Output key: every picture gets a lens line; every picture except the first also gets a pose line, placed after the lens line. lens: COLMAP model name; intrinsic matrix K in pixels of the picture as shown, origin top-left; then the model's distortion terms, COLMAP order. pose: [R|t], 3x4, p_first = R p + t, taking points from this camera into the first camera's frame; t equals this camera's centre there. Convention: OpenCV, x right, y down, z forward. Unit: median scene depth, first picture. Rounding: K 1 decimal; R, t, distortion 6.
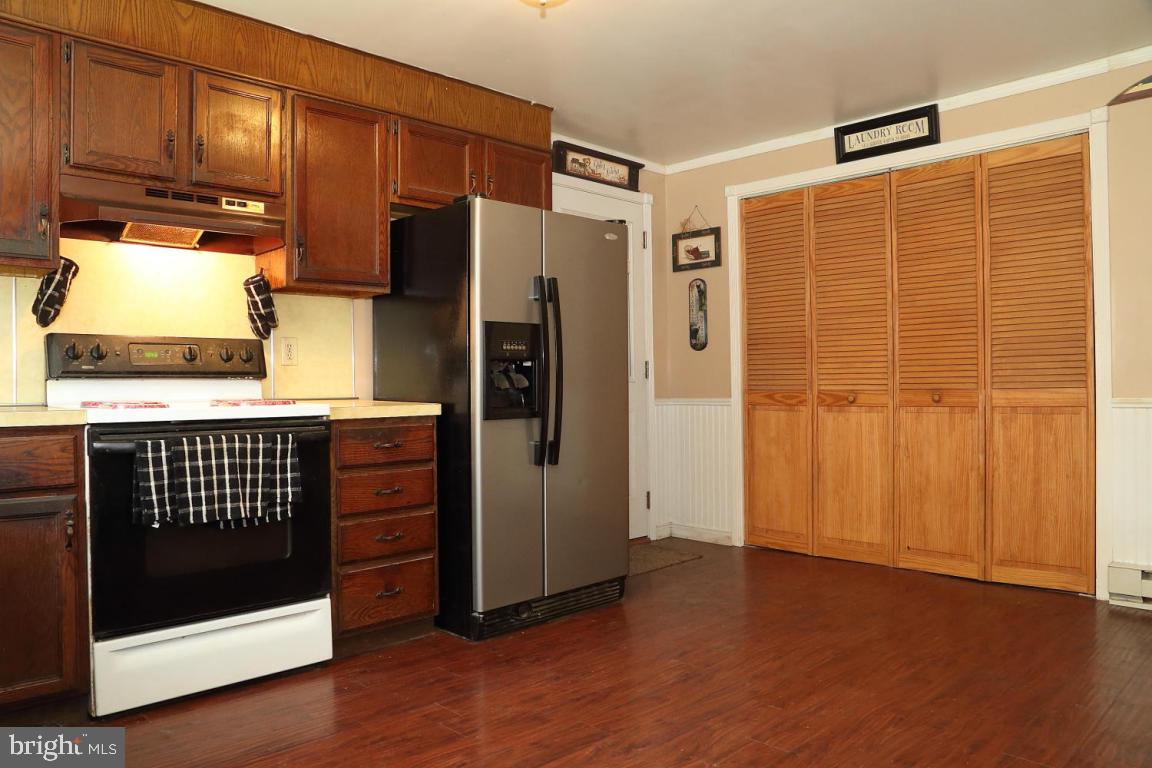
lens RADIAL K [[833.9, 0, 576.0], [0, 833.9, 384.0], [0, 0, 1]] dist [-0.045767, 0.000911]
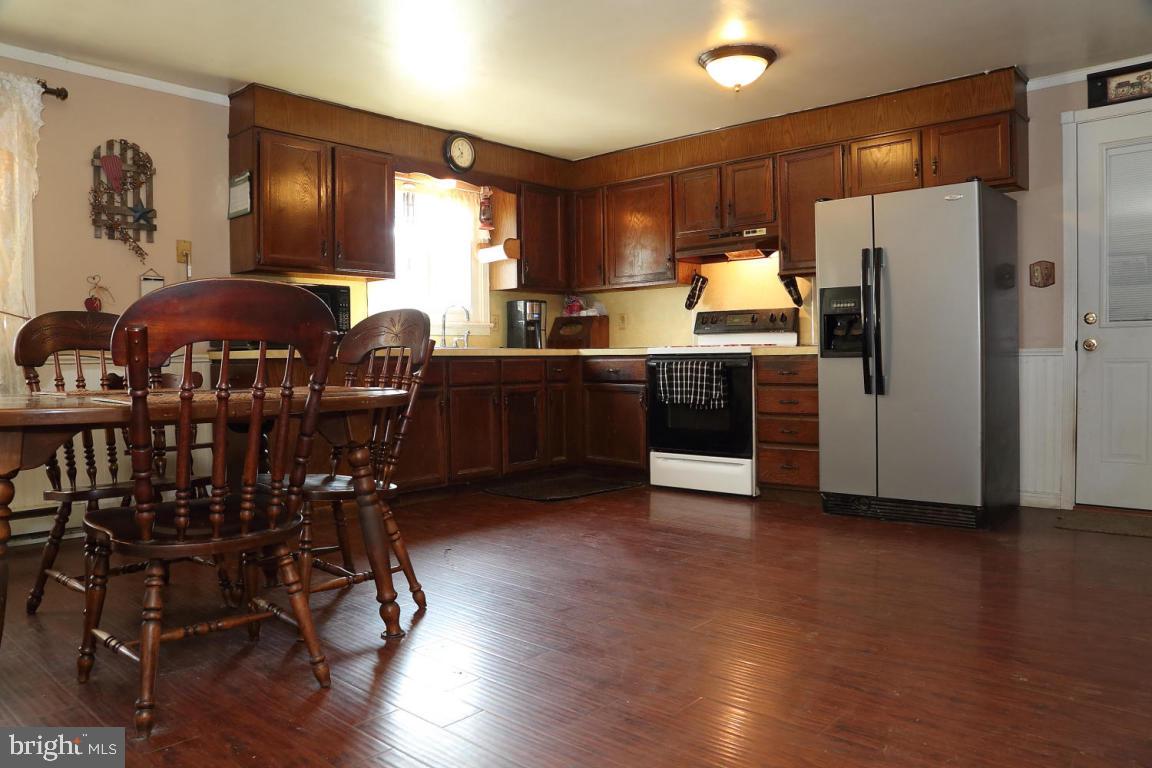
lens RADIAL K [[813.8, 0, 581.2], [0, 813.8, 368.5], [0, 0, 1]] dist [-0.005826, 0.002119]
pose [[0.093156, 0.019980, -0.995451, 1.329820], [0.011030, 0.999717, 0.021098, 0.031483], [0.995590, -0.012945, 0.092909, 0.496983]]
